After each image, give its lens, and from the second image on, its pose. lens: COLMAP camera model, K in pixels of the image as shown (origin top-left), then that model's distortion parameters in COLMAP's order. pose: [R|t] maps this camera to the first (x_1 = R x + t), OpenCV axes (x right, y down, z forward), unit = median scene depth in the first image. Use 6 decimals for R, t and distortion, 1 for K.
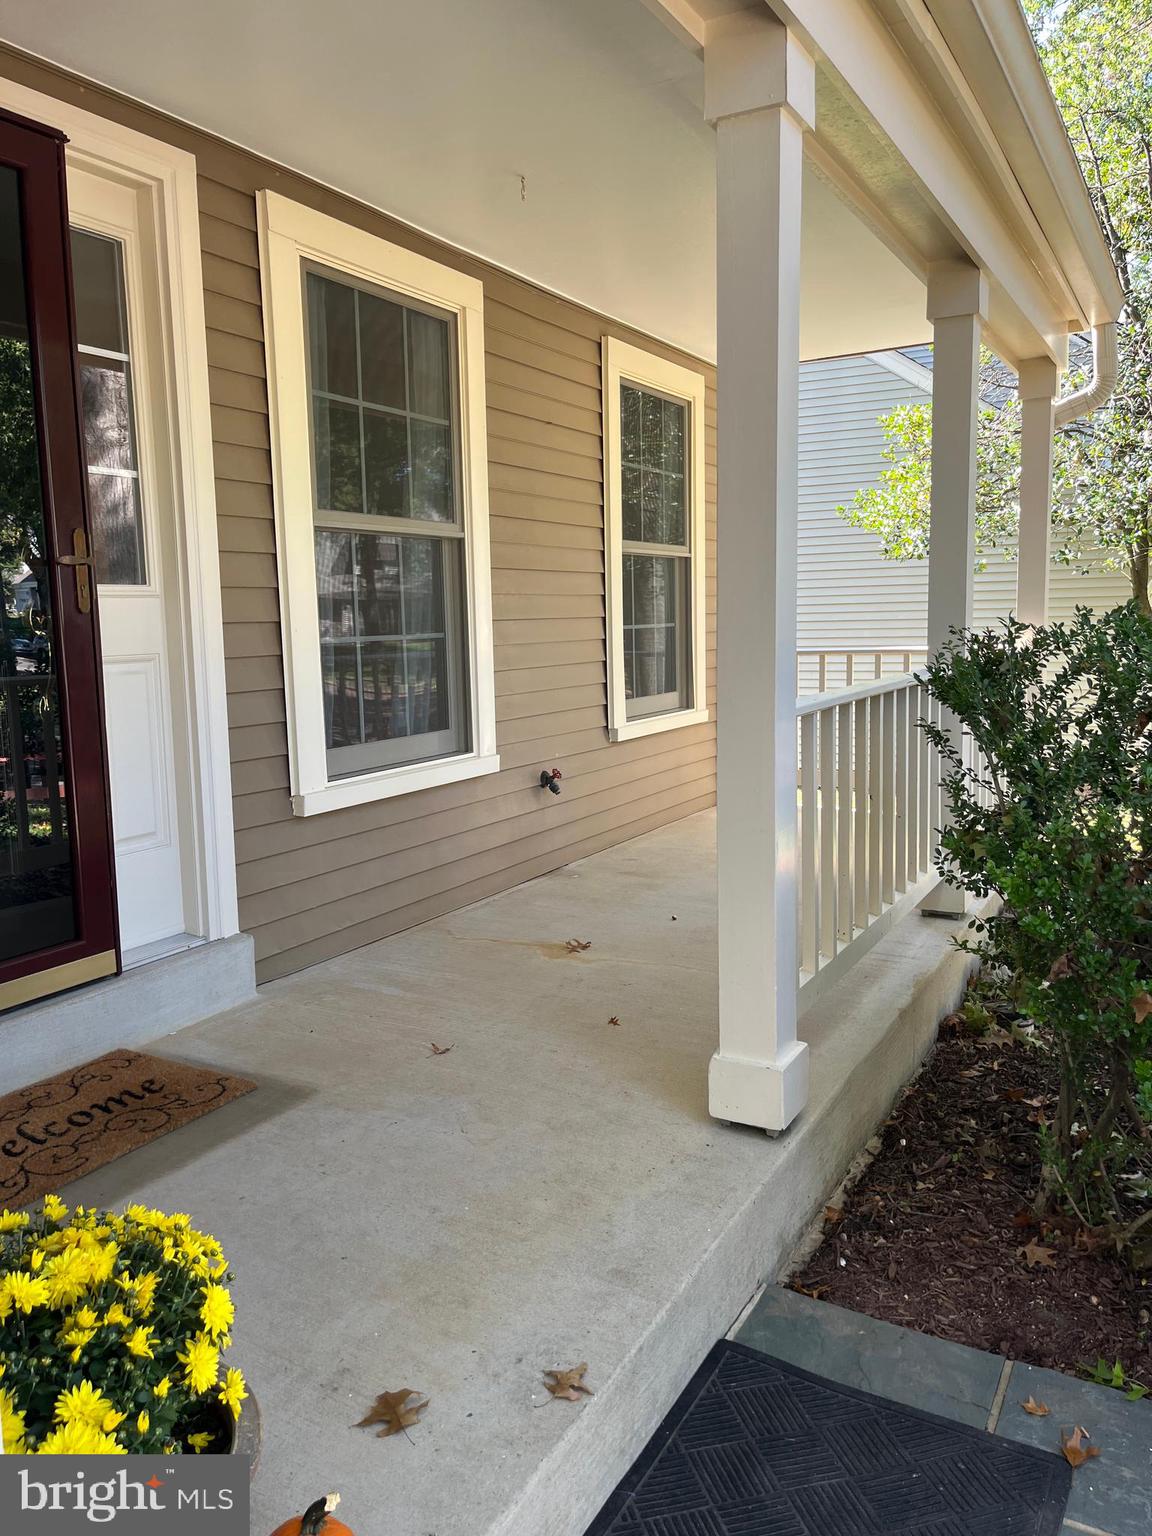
lens RADIAL K [[1153.4, 0, 575.6], [0, 1153.4, 758.9], [0, 0, 1]] dist [0.056062, -0.061411]
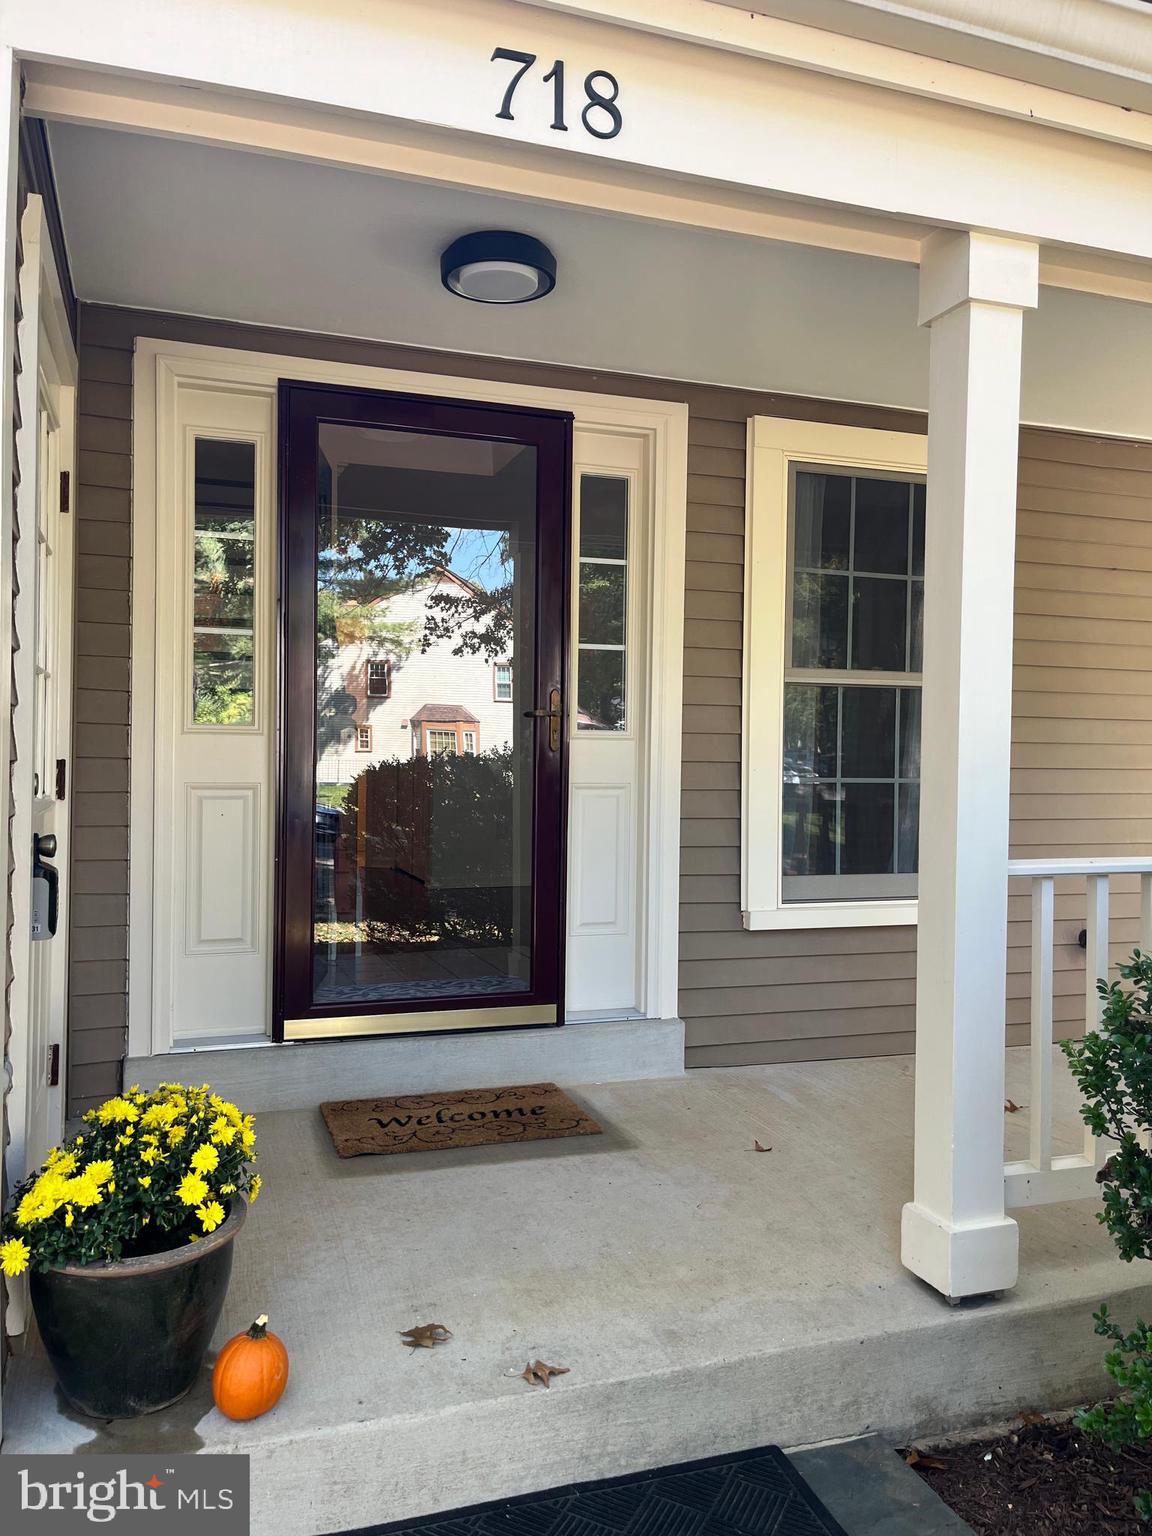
lens RADIAL K [[1153.4, 0, 576.7], [0, 1153.4, 771.2], [0, 0, 1]] dist [0.056062, -0.061411]
pose [[0.742937, 0.037016, -0.668337, 0.471077], [-0.111405, 0.991381, -0.068932, -0.010169], [0.660026, 0.125669, 0.740658, 0.015768]]
